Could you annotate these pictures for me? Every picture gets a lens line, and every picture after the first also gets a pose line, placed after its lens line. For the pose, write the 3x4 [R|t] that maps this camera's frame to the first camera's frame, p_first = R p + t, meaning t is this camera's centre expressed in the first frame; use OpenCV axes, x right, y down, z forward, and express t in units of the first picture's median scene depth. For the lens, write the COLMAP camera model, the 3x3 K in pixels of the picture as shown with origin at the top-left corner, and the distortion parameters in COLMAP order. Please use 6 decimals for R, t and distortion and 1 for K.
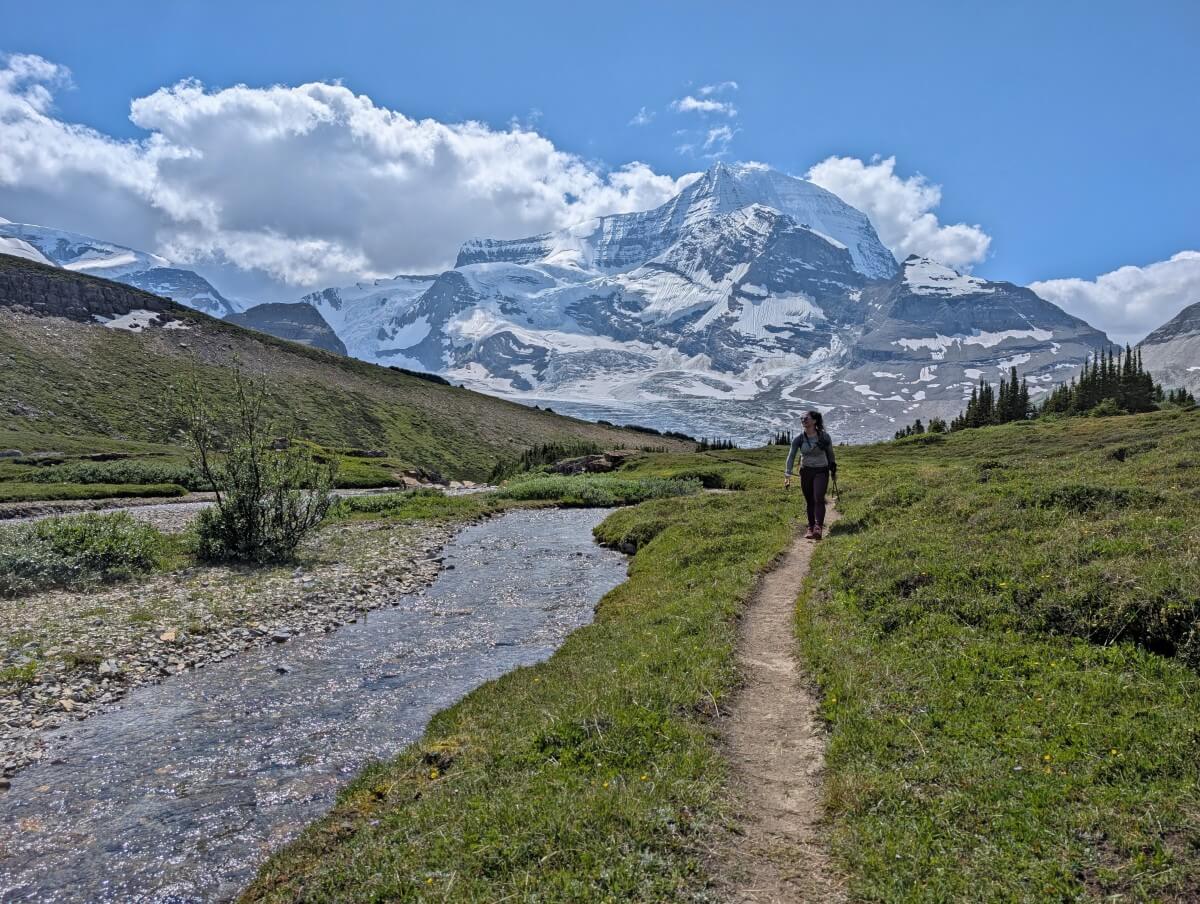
lens RADIAL K [[943.7, 0, 600.0], [0, 943.7, 452.0], [0, 0, 1]] dist [0.087380, -0.008022]
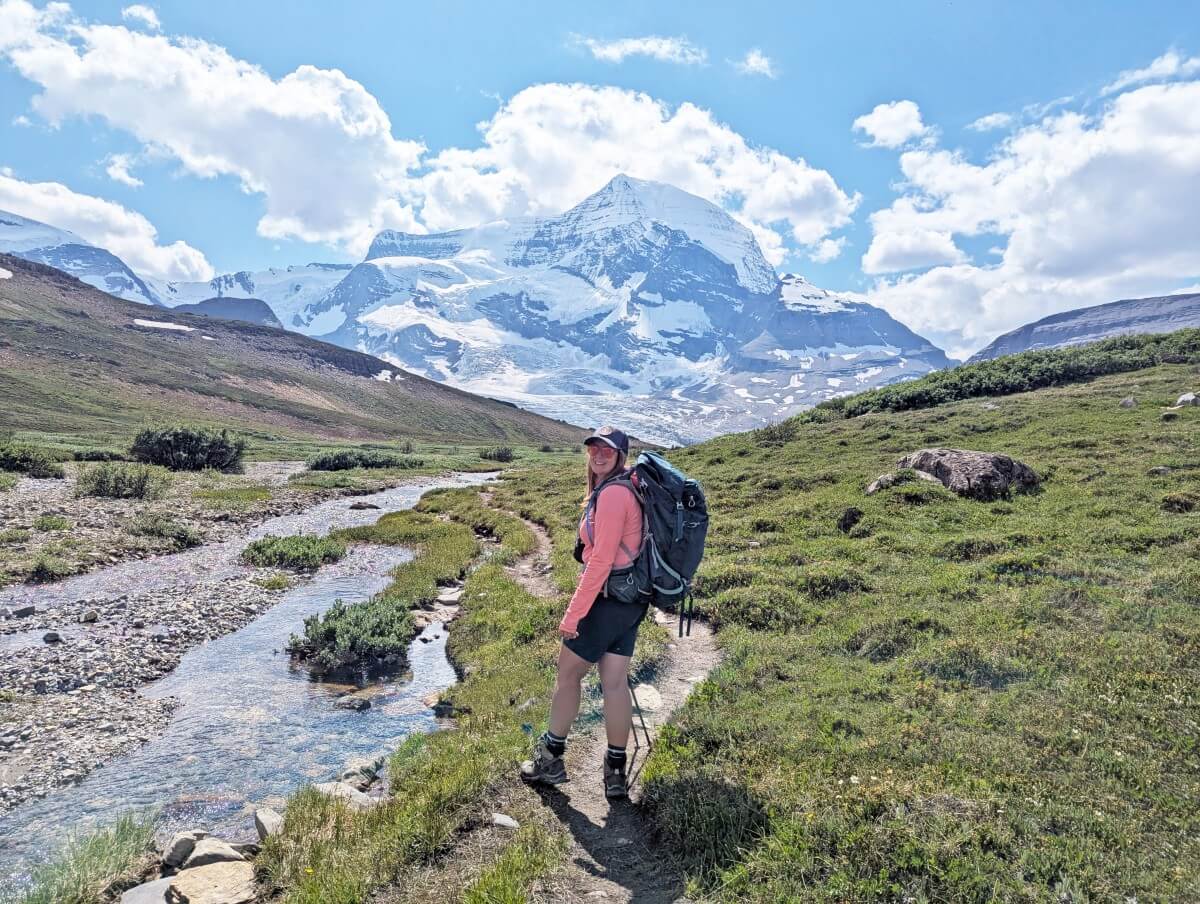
lens RADIAL K [[916.3, 0, 600.0], [0, 916.3, 452.0], [0, 0, 1]] dist [0.187073, -0.003978]
pose [[0.992915, 0.028126, 0.115450, -0.015330], [-0.029554, 0.999506, 0.010678, -0.000405], [-0.115093, -0.014014, 0.993256, -0.065701]]
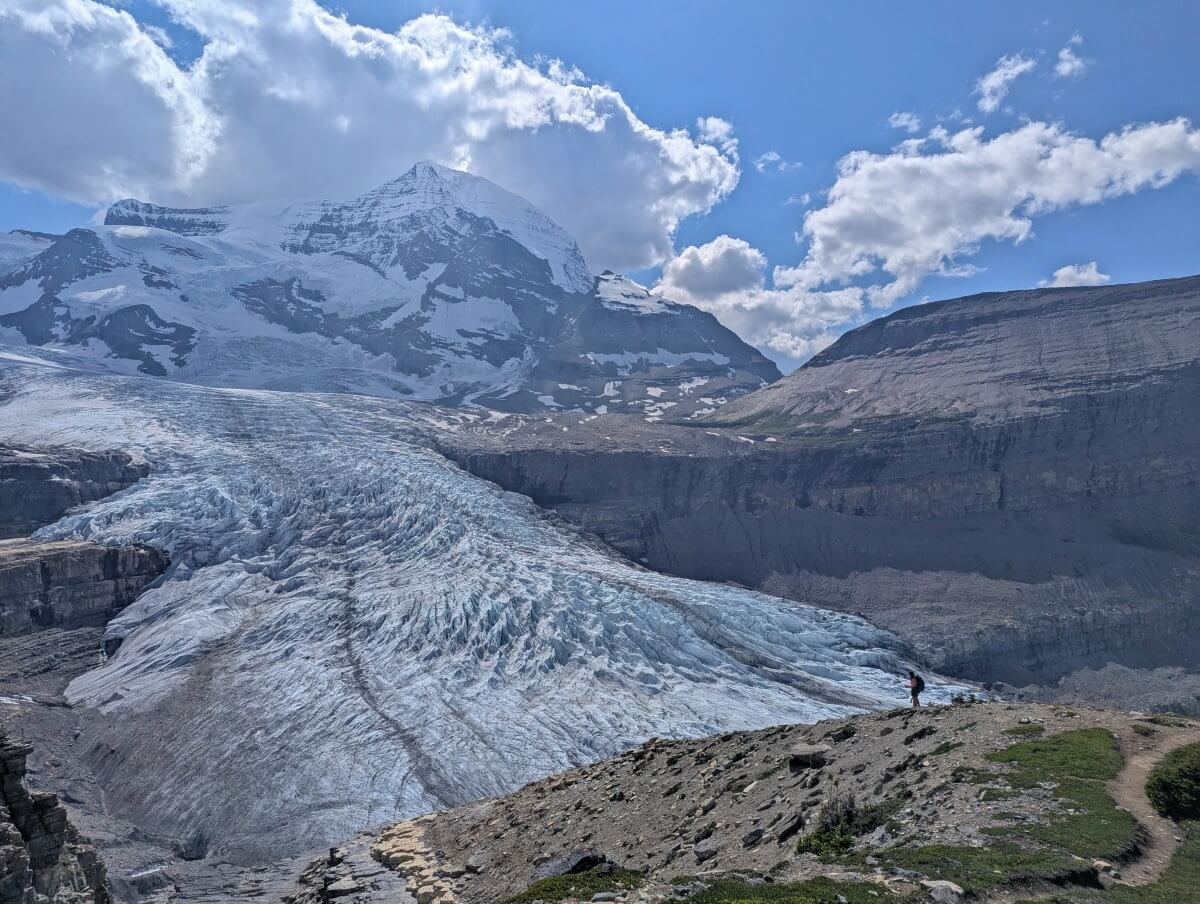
lens RADIAL K [[916.3, 0, 600.0], [0, 916.3, 452.0], [0, 0, 1]] dist [0.187073, -0.003978]
pose [[0.955572, 0.054664, 0.289643, 0.049416], [-0.048253, 0.998407, -0.029235, 0.006699], [-0.290780, 0.013960, 0.956688, 0.087818]]
